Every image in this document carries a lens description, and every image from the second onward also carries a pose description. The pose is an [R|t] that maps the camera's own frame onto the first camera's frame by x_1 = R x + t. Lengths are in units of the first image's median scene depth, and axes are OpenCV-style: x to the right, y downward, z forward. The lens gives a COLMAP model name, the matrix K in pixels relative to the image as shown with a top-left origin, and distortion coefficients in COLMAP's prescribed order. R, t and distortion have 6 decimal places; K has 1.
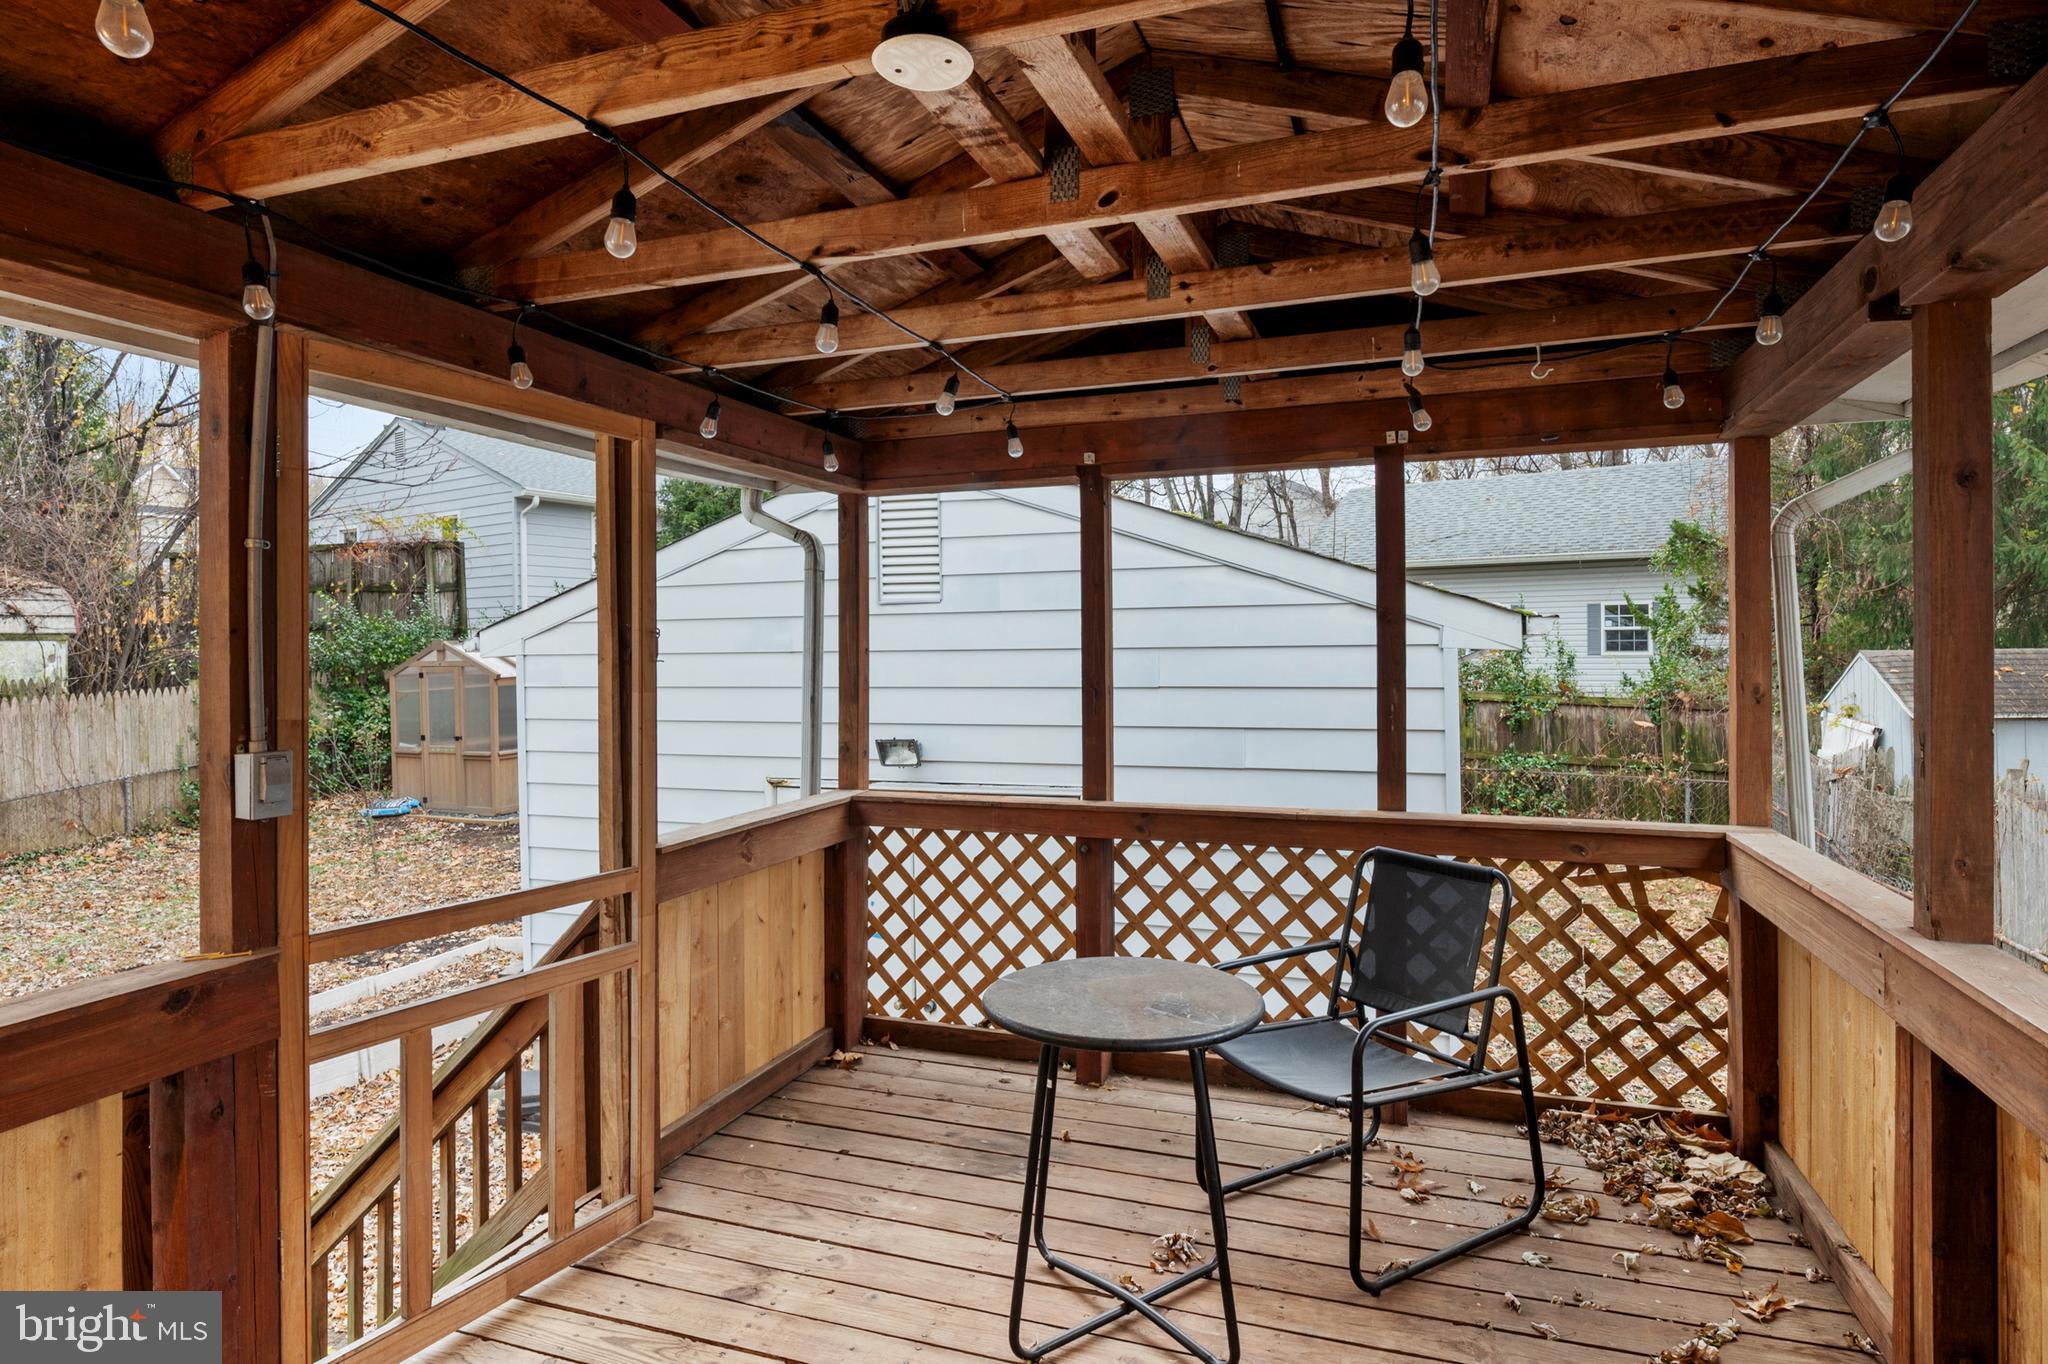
lens RADIAL K [[1114.2, 0, 1027.0], [0, 1114.2, 664.7], [0, 0, 1]] dist [0.002062, -0.005391]
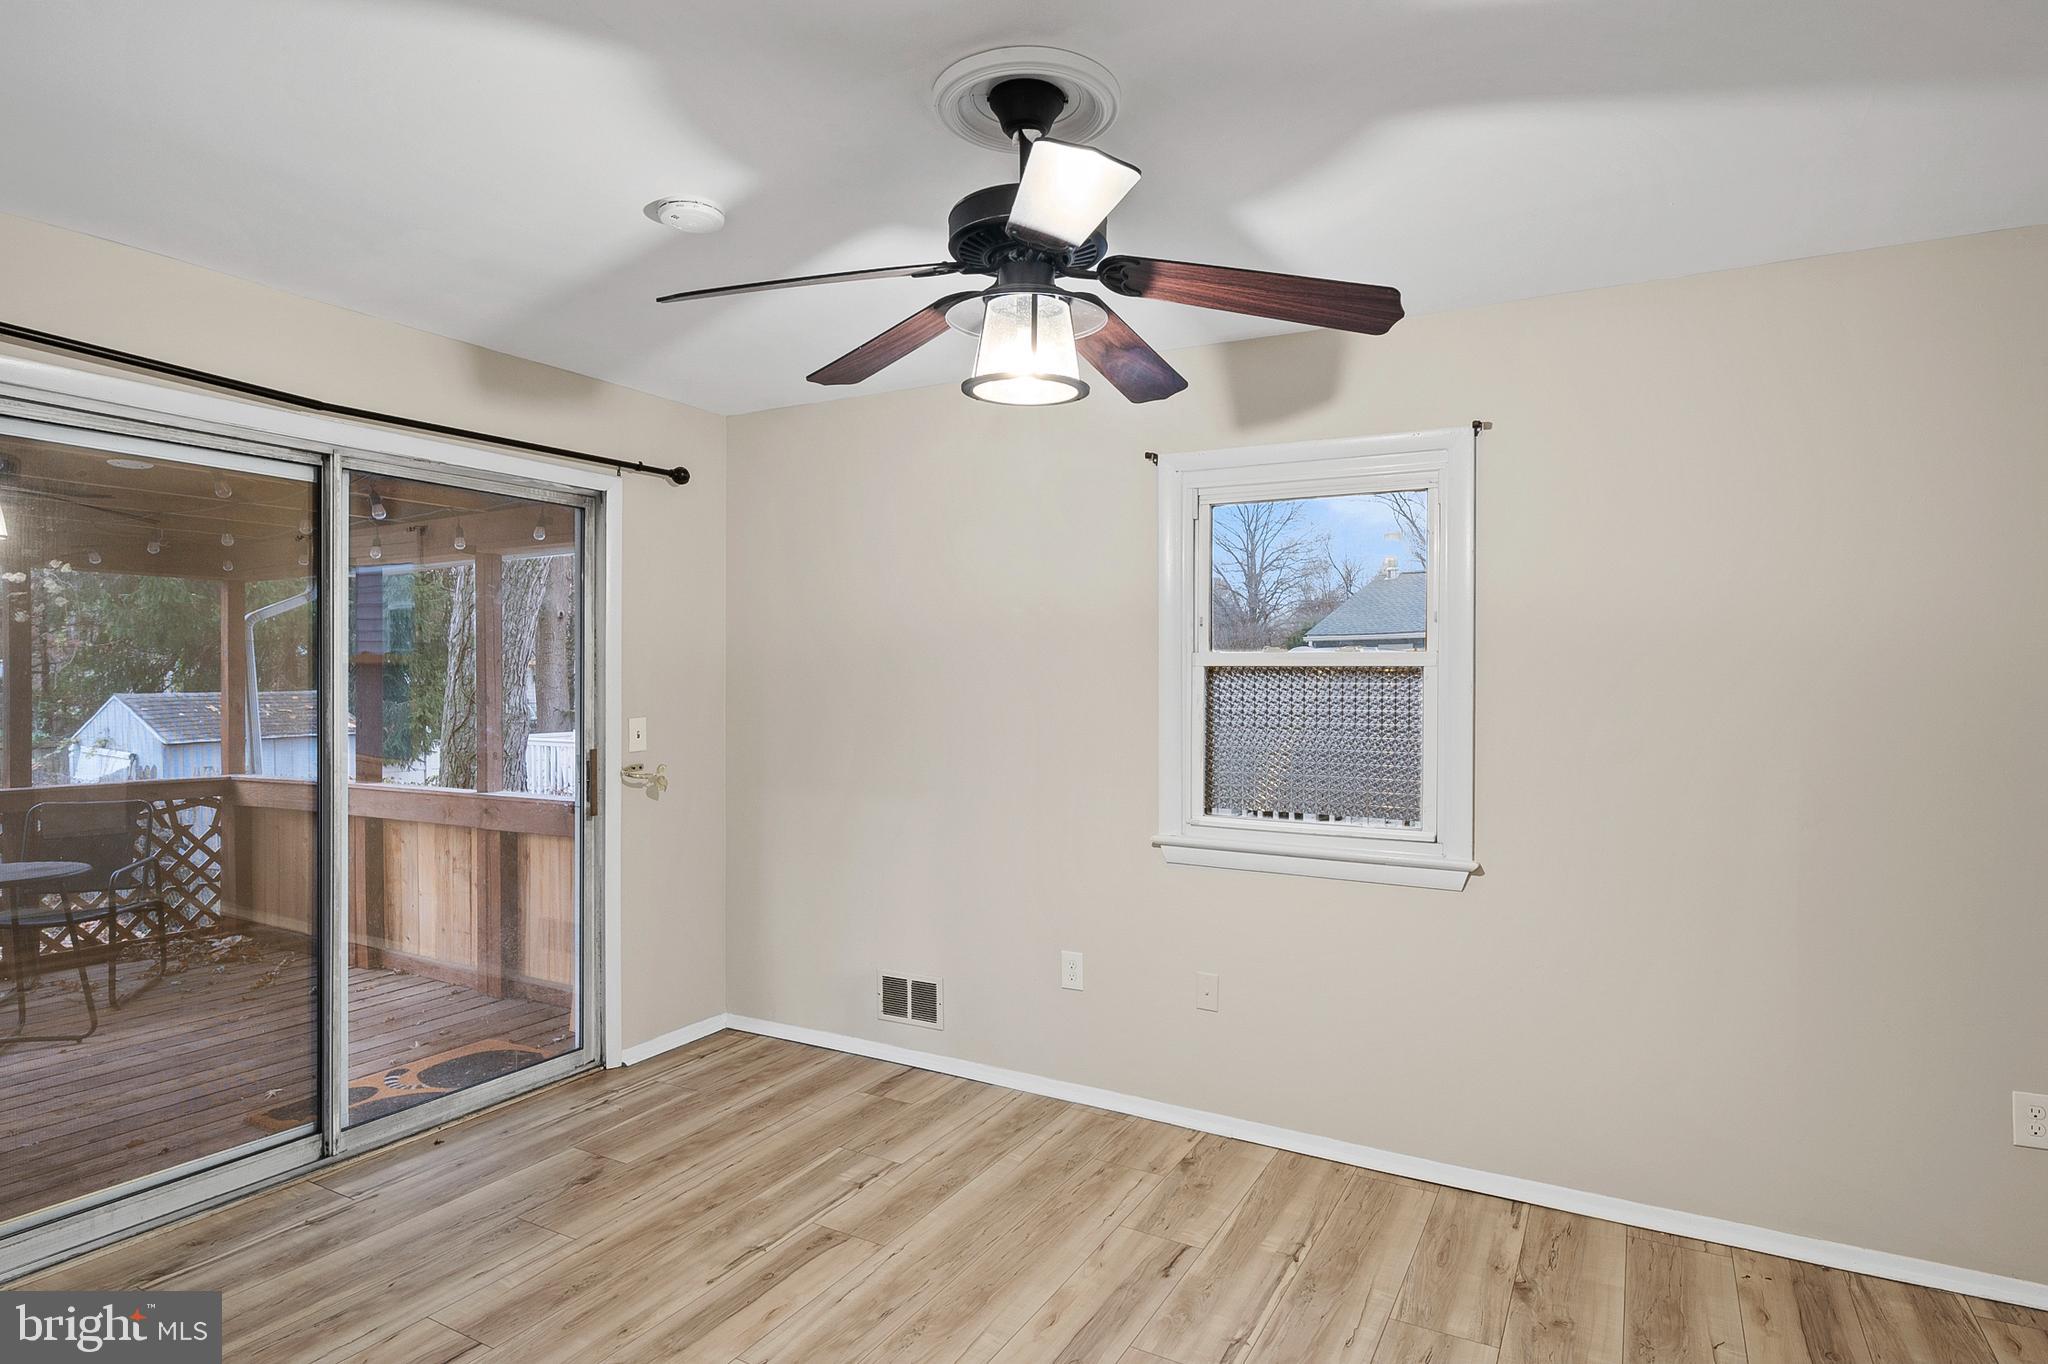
lens RADIAL K [[1114.2, 0, 1036.6], [0, 1114.2, 683.0], [0, 0, 1]] dist [0.002062, -0.005391]
pose [[0.157158, 0.003248, 0.987568, -1.073057], [0.022200, 0.999730, -0.006821, 0.023679], [-0.987324, 0.022996, 0.157044, -0.728420]]
